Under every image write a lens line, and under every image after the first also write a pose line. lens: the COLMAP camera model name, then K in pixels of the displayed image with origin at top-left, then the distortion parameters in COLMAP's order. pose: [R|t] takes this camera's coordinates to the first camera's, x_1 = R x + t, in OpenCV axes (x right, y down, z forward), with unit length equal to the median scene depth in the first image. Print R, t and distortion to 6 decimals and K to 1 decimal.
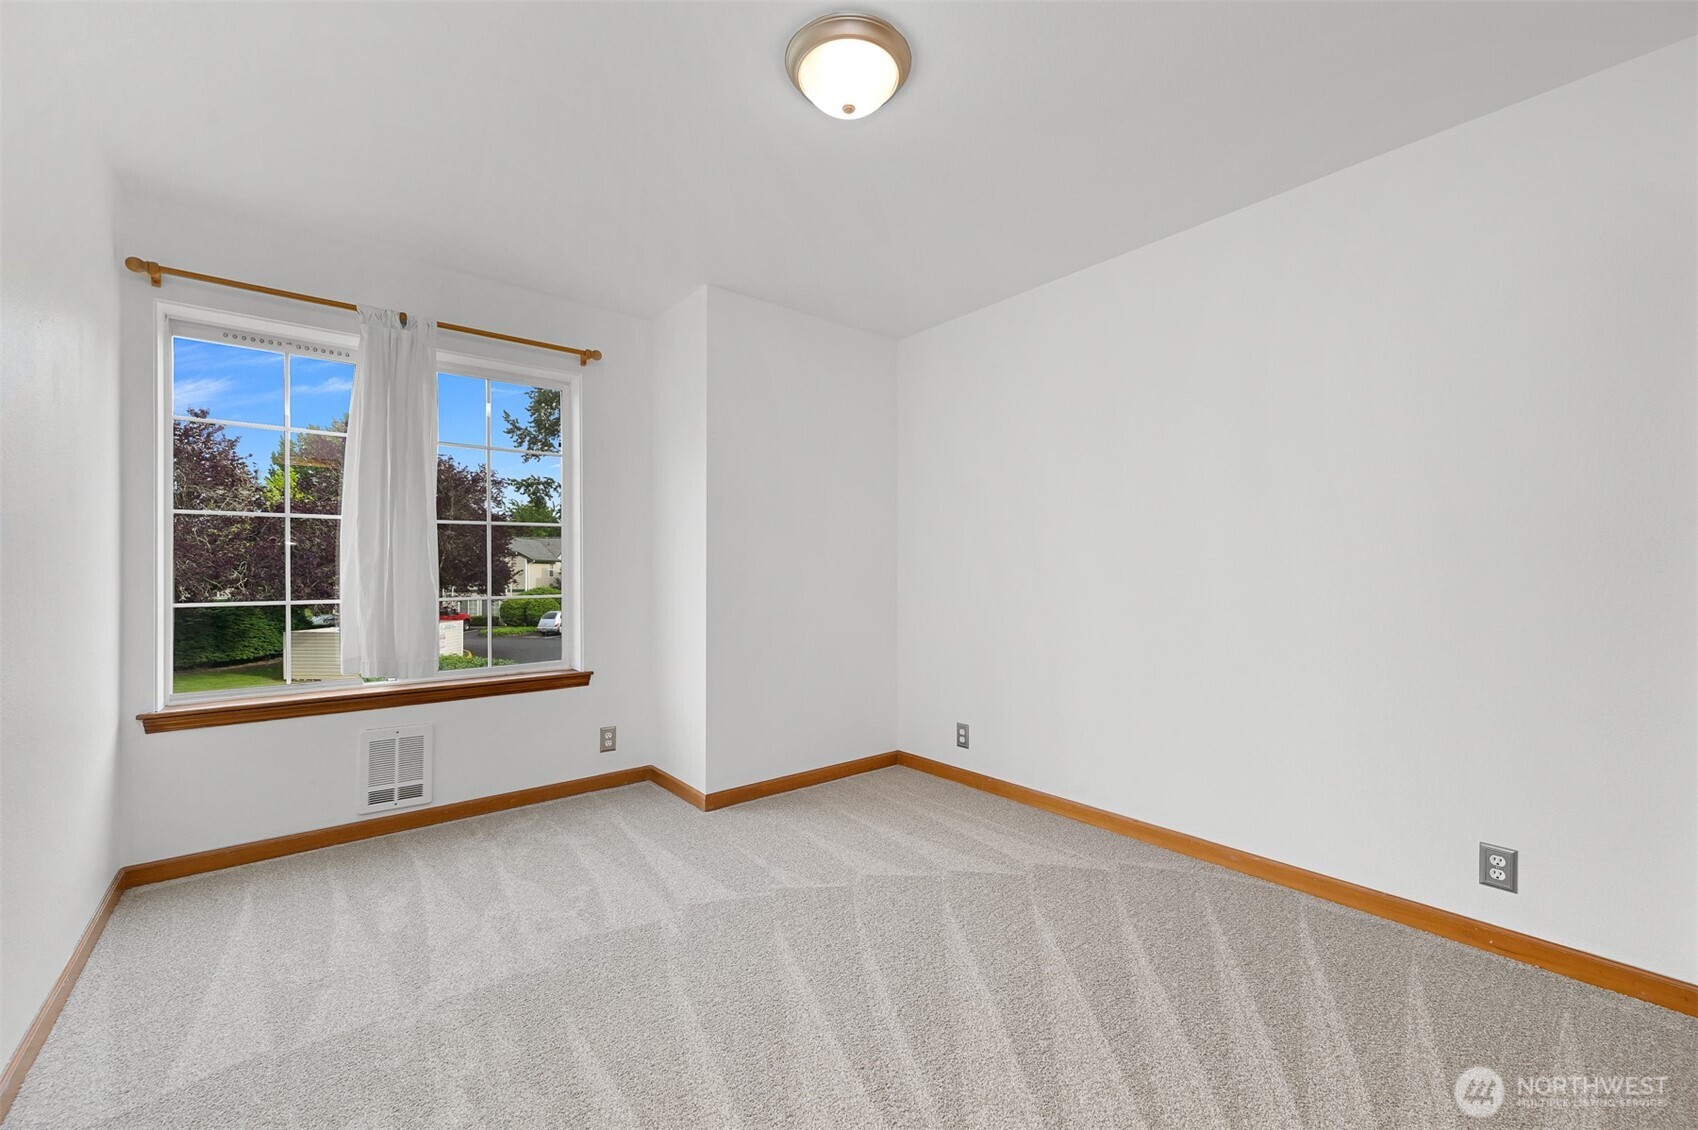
lens RADIAL K [[676.4, 0, 849.2], [0, 676.4, 571.5], [0, 0, 1]] dist [-0.002701, -0.000330]
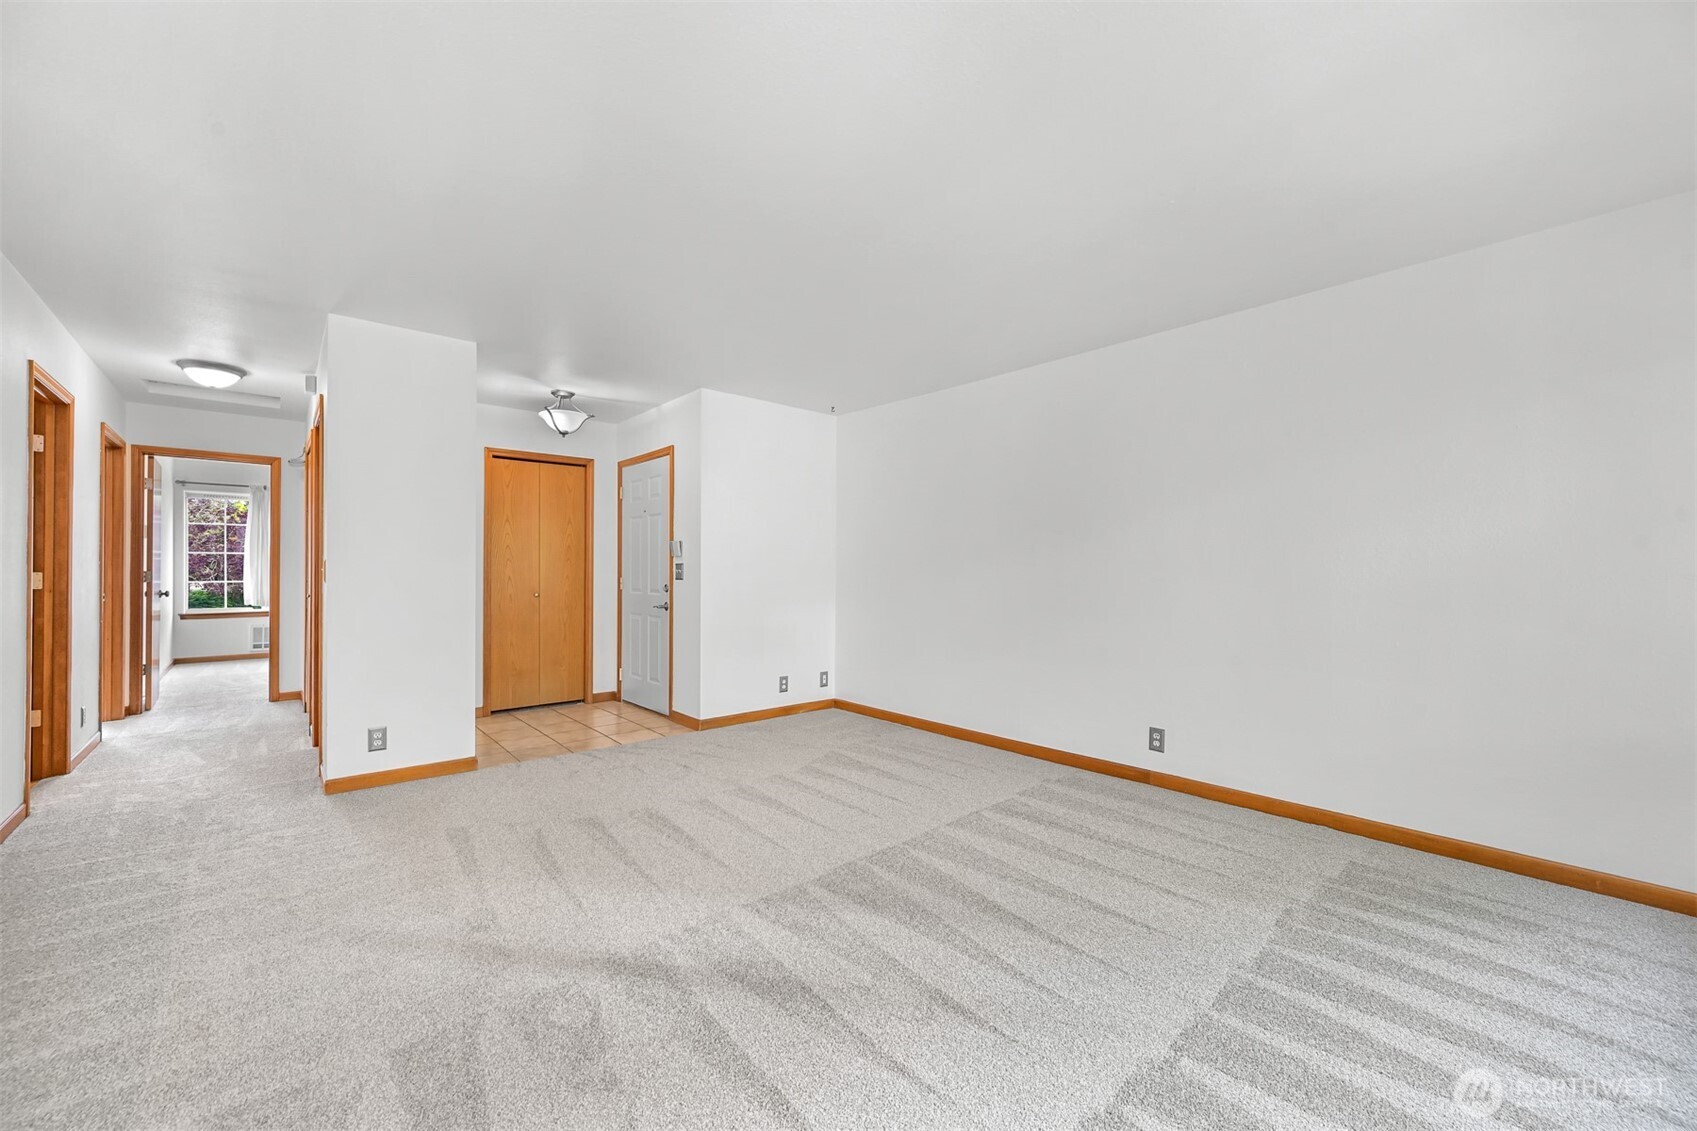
lens RADIAL K [[672.8, 0, 846.6], [0, 672.8, 565.8], [0, 0, 1]] dist [-0.001505, 0.000647]
pose [[0.999759, 0.001339, 0.021908, 1.993825], [-0.001285, 0.999996, -0.002490, -0.022040], [-0.021911, 0.002461, 0.999757, -2.193202]]
